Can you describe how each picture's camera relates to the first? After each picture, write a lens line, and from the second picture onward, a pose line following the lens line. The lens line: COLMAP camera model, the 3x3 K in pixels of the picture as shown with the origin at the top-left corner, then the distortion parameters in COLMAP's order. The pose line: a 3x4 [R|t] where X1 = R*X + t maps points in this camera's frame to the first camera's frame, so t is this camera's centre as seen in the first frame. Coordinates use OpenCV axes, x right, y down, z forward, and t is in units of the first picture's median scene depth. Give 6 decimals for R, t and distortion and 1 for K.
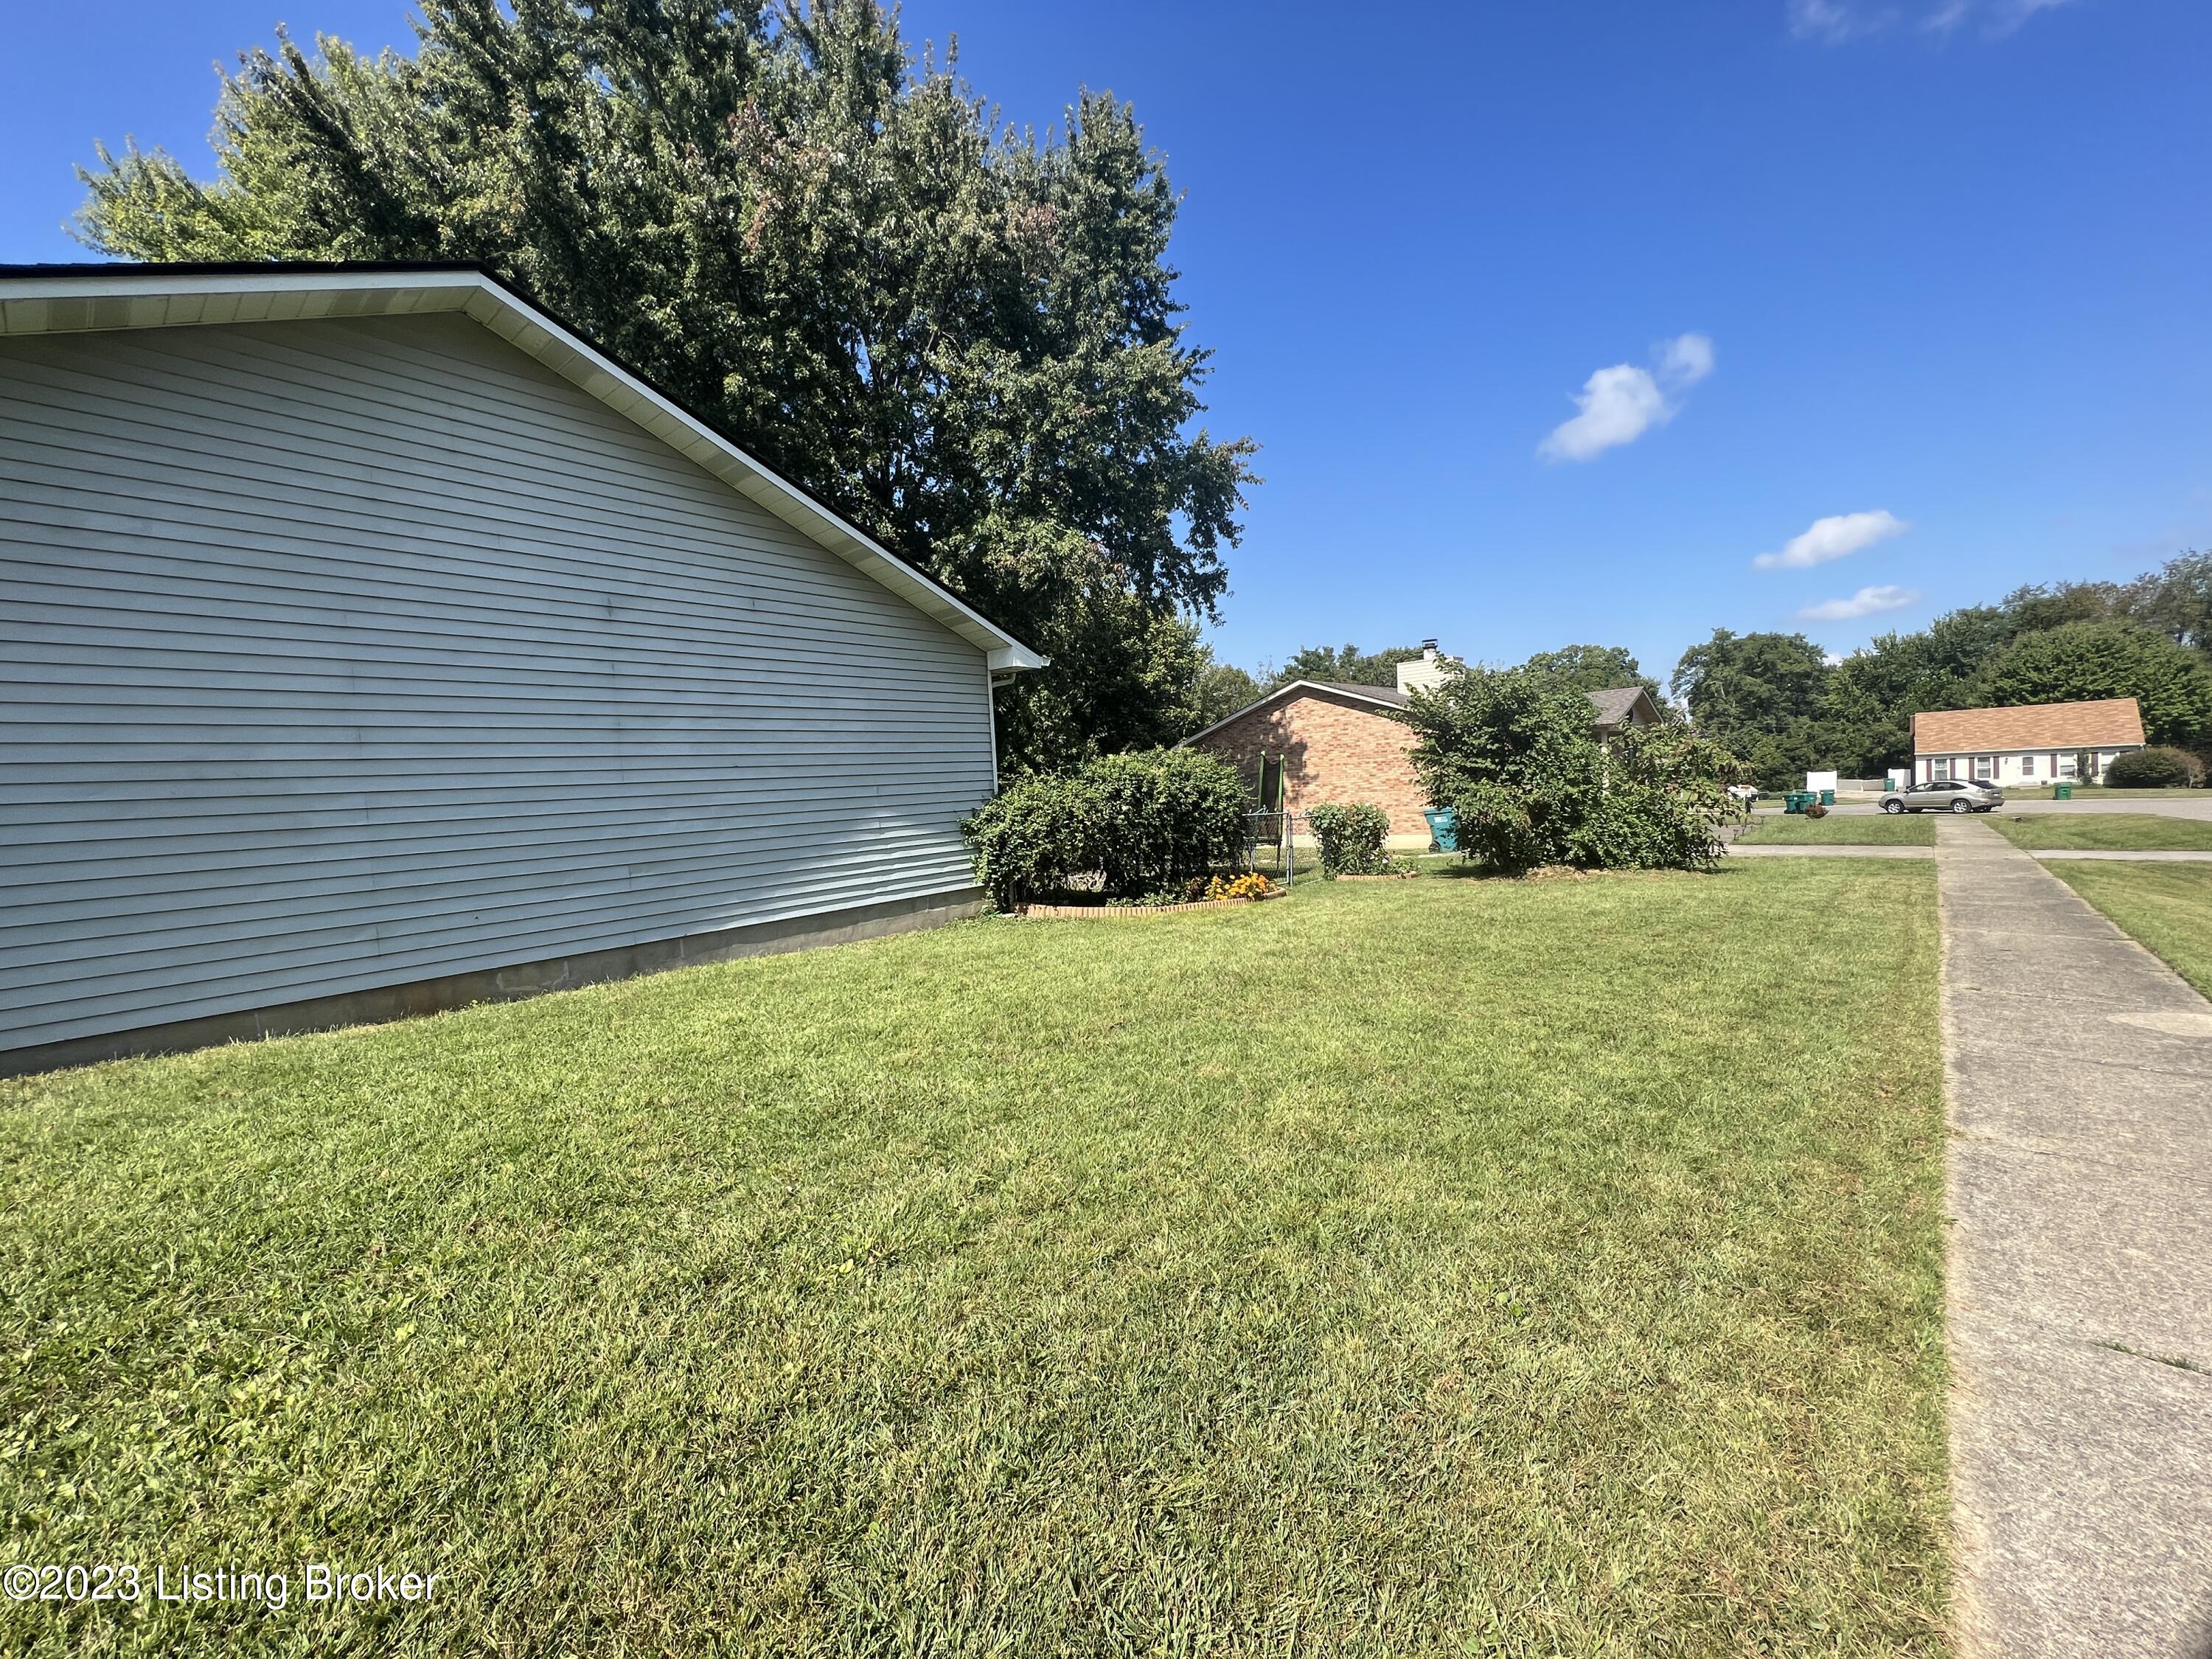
lens RADIAL K [[890.4, 0, 1104.8], [0, 890.4, 827.2], [0, 0, 1]] dist [-0.002797, -0.000251]
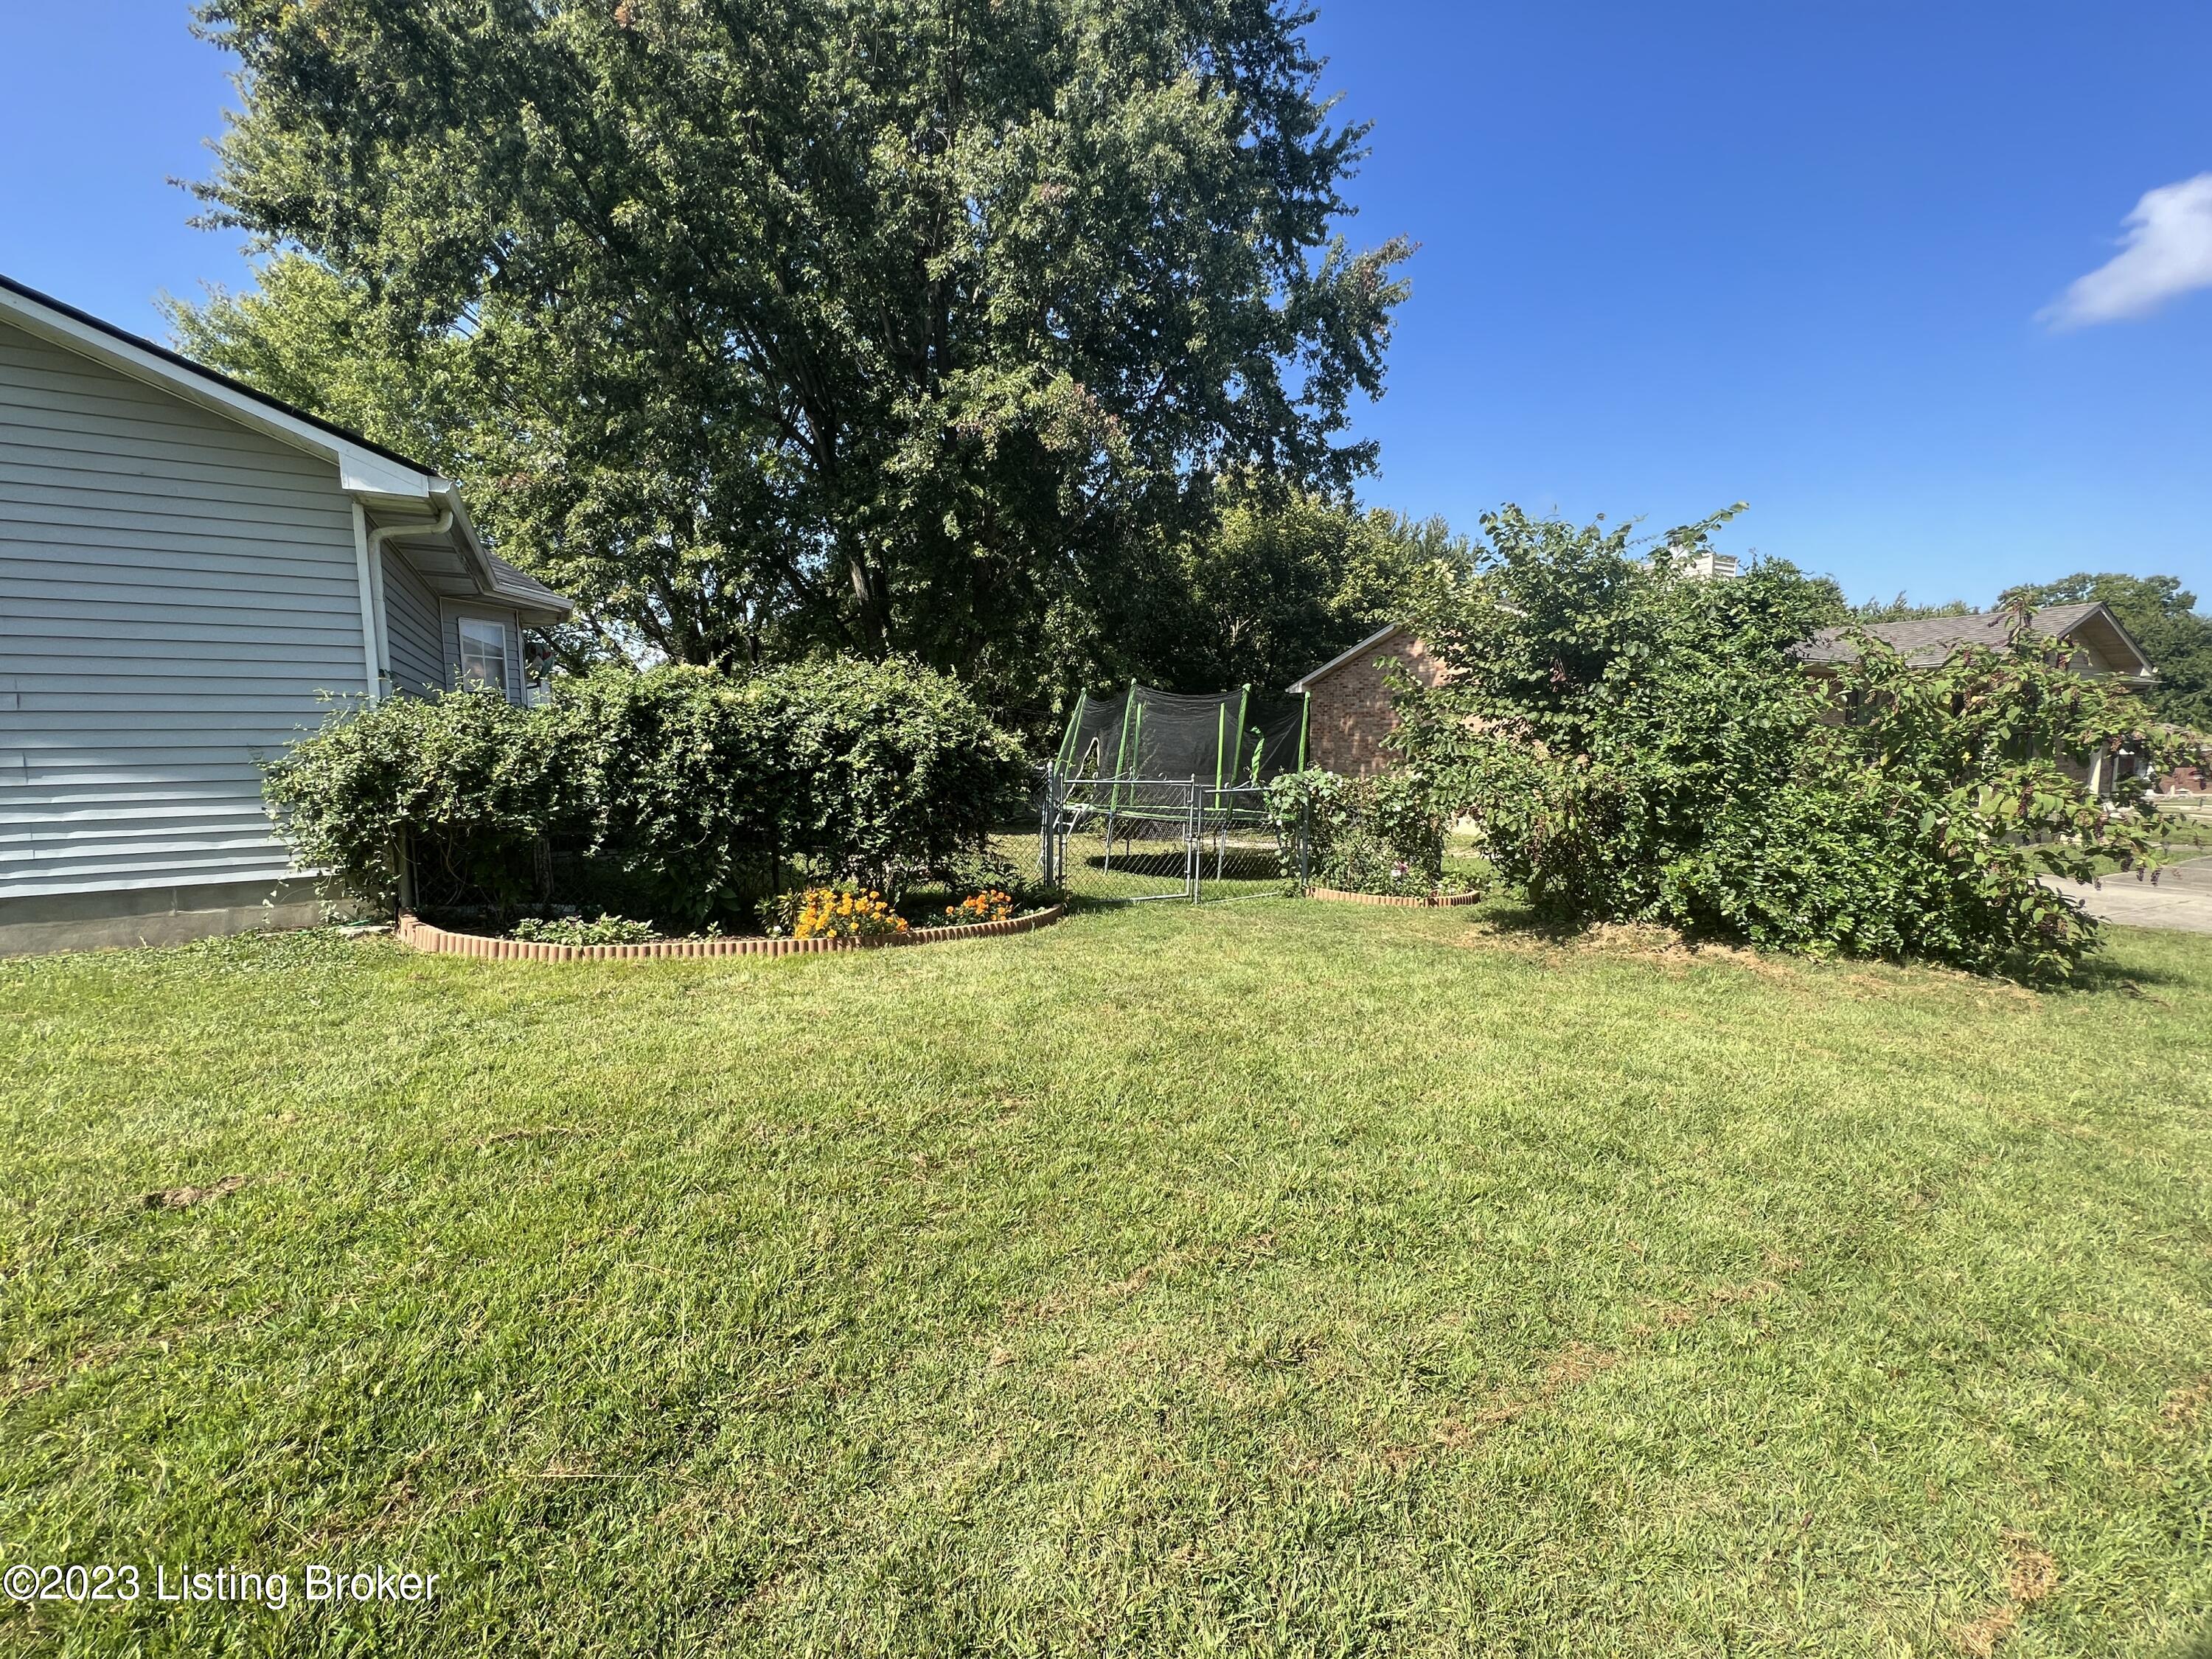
lens RADIAL K [[890.4, 0, 1105.5], [0, 890.4, 830.2], [0, 0, 1]] dist [-0.002797, -0.000251]
pose [[0.940171, 0.078136, -0.331621, 0.382636], [-0.057244, 0.995737, 0.072324, -0.025927], [0.335858, -0.049013, 0.940636, 0.443538]]
